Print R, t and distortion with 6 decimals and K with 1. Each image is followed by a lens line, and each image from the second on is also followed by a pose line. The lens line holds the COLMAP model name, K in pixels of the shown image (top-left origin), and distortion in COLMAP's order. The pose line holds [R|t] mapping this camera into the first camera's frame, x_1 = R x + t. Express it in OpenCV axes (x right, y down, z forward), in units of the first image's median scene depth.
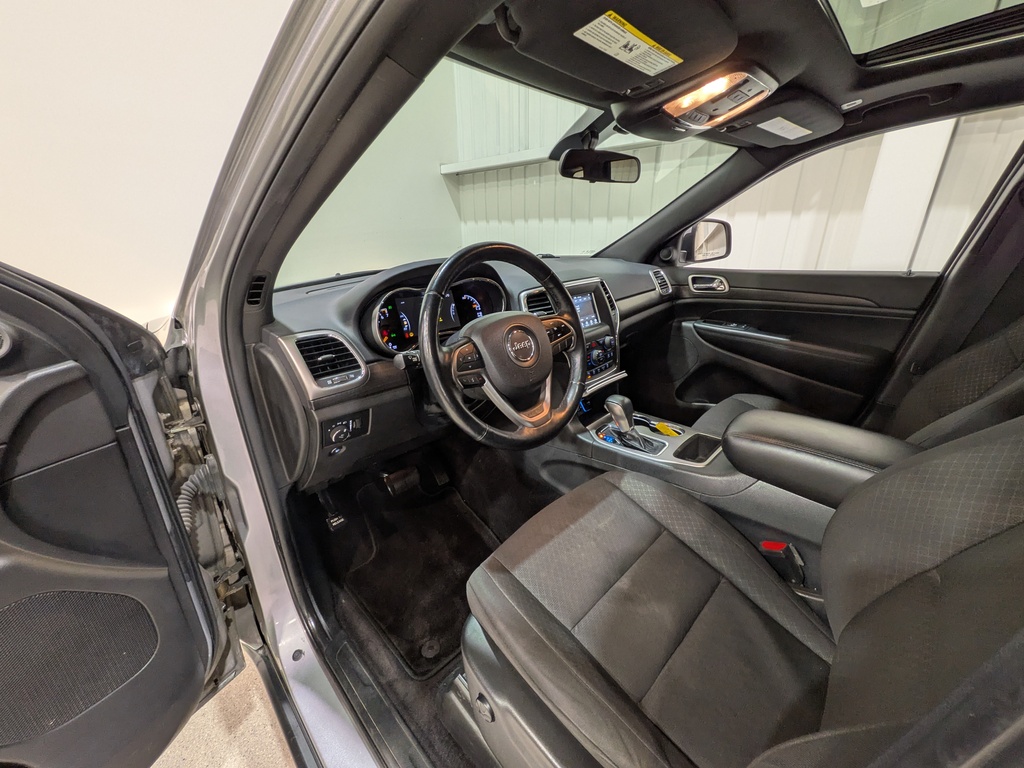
lens RADIAL K [[403.0, 0, 512.0], [0, 403.0, 384.0], [0, 0, 1]] dist [-0.000595, -0.000089]
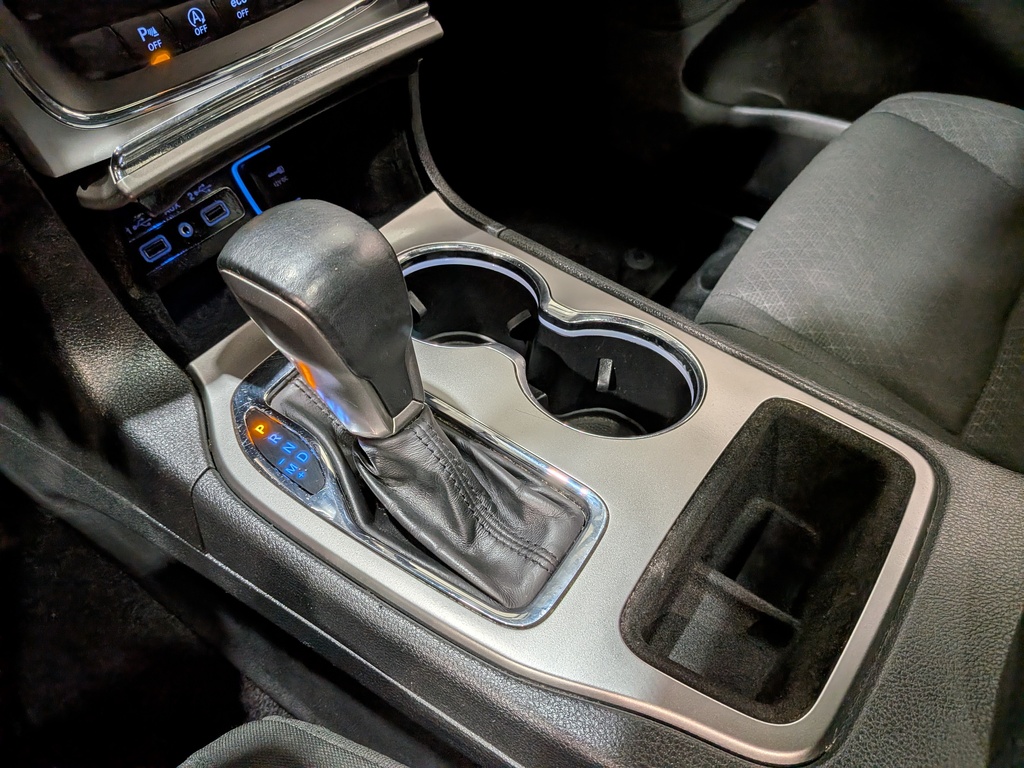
lens RADIAL K [[770.0, 0, 507.9], [0, 770.0, 407.5], [0, 0, 1]] dist [0.006462, -0.029462]
pose [[0.983530, -0.076521, 0.163750, 0.255519], [-0.010400, 0.880501, 0.473931, -0.038629], [-0.180448, -0.467828, 0.865203, 0.642180]]
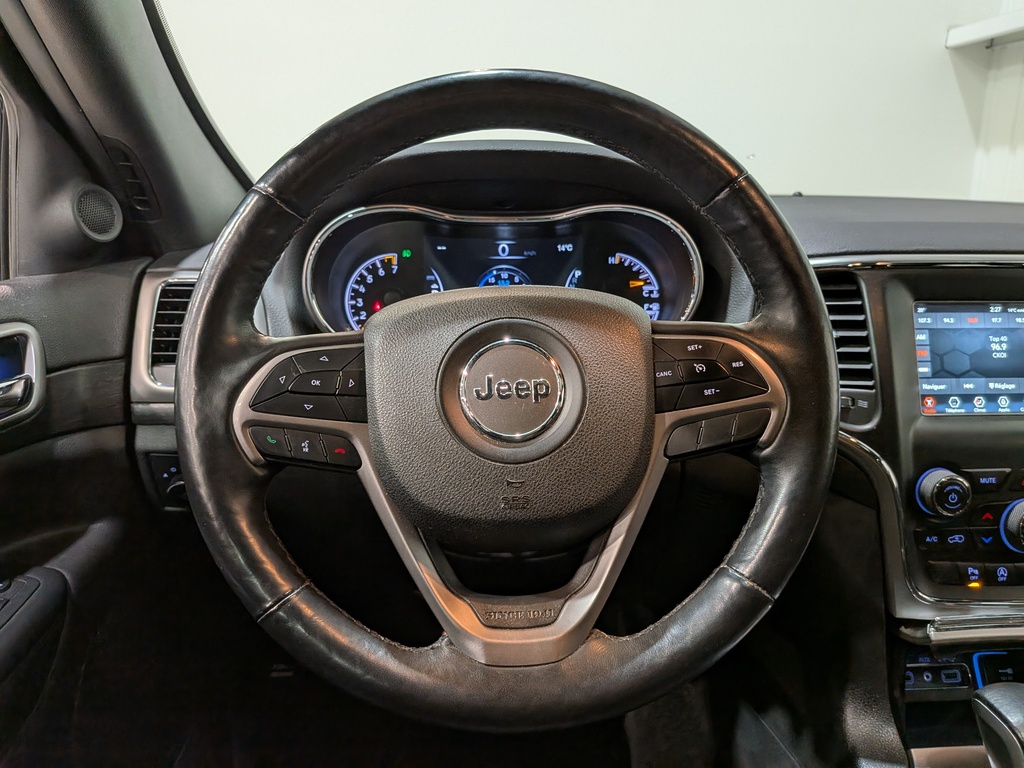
lens RADIAL K [[745.2, 0, 515.1], [0, 745.2, 377.1], [0, 0, 1]] dist [0.070806, -0.118873]
pose [[0.742364, 0.200958, -0.639149, 0.252718], [-0.268437, 0.963256, -0.008924, -0.064291], [0.613871, 0.178196, 0.769031, 0.357020]]
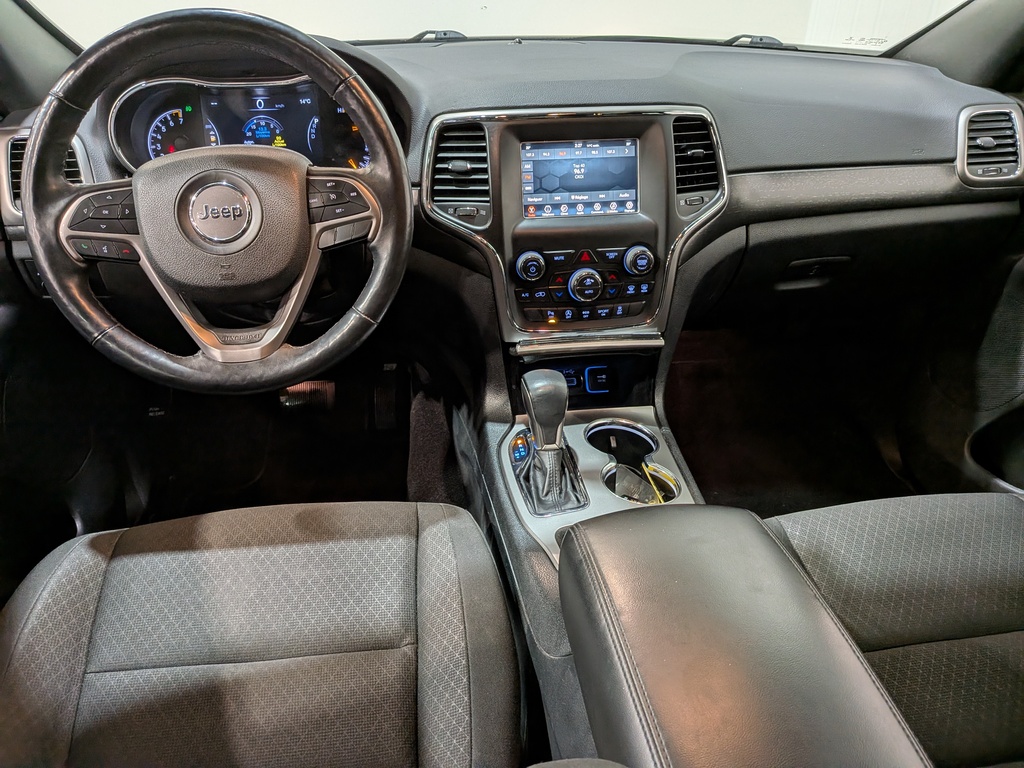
lens RADIAL K [[736.5, 0, 498.0], [0, 736.5, 387.6], [0, 0, 1]] dist [0.071627, -0.120220]
pose [[0.796990, 0.329612, -0.506125, 0.591496], [-0.240289, 0.941831, 0.234981, -0.128799], [0.554137, -0.065661, 0.829832, 0.226081]]
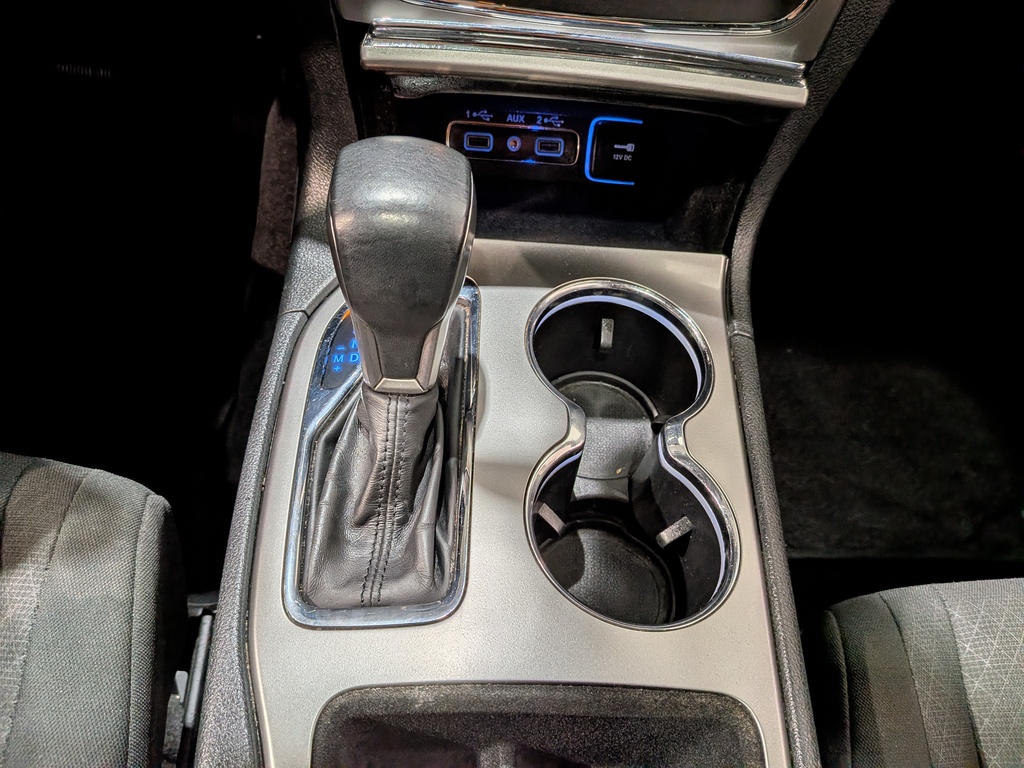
lens RADIAL K [[762.5, 0, 514.8], [0, 762.5, 422.8], [0, 0, 1]] dist [-0.006477, -0.001804]
pose [[0.711324, 0.633245, -0.304989, 0.386662], [-0.363773, 0.702972, 0.611146, -0.074610], [0.601404, -0.323776, 0.730399, 0.713585]]
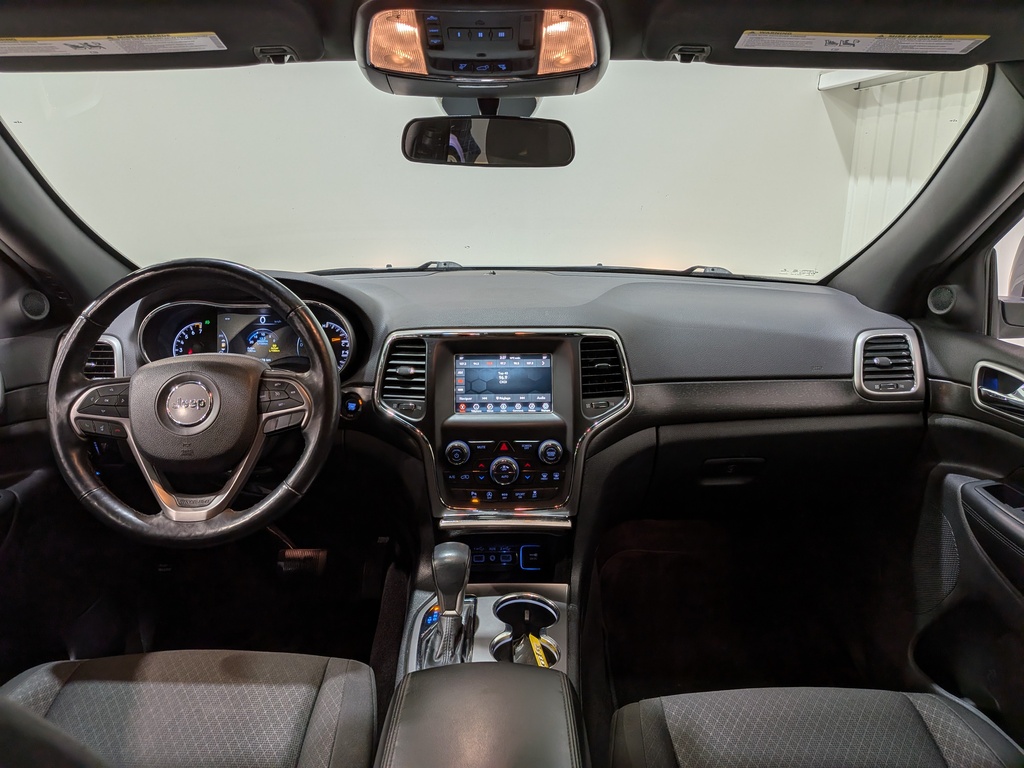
lens RADIAL K [[745.2, 0, 515.1], [0, 745.2, 377.1], [0, 0, 1]] dist [0.070806, -0.118873]
pose [[0.722606, 0.209098, -0.658876, 0.846102], [-0.269041, 0.963071, 0.010571, -0.200064], [0.636755, 0.169626, 0.752177, 0.227643]]
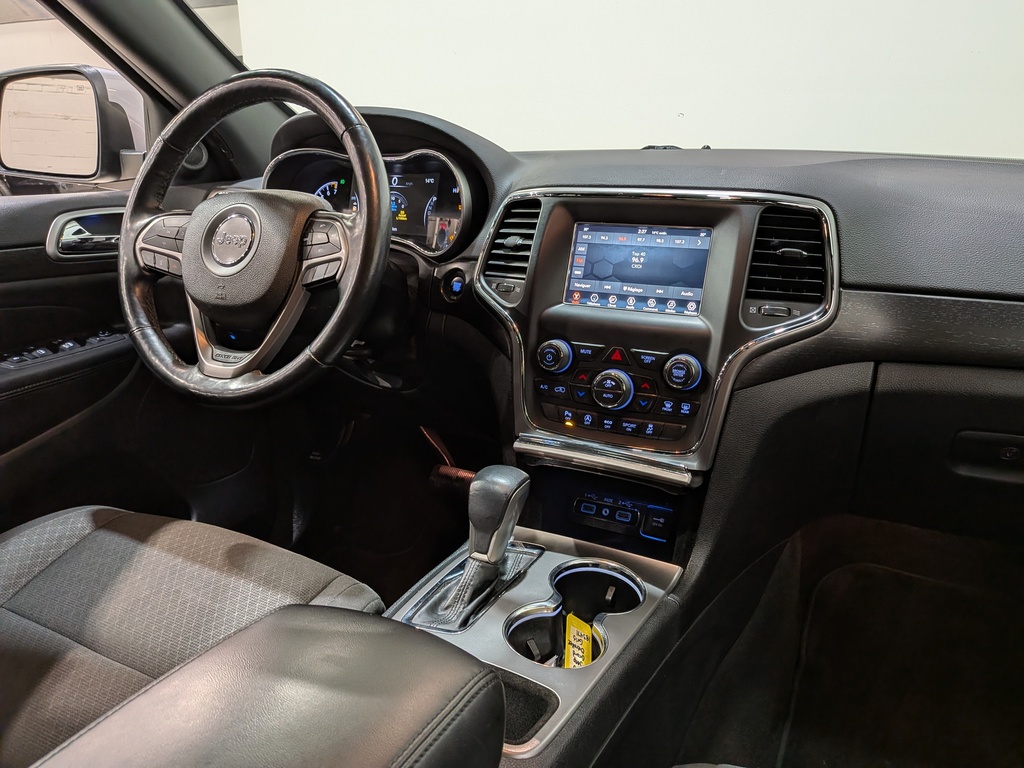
lens RADIAL K [[745.6, 0, 513.7], [0, 745.6, 394.0], [0, 0, 1]] dist [0.069463, -0.070769]
pose [[0.329407, 0.327482, -0.885577, 0.799763], [-0.355677, 0.911871, 0.204904, -0.171969], [0.874634, 0.247482, 0.416854, 0.614617]]
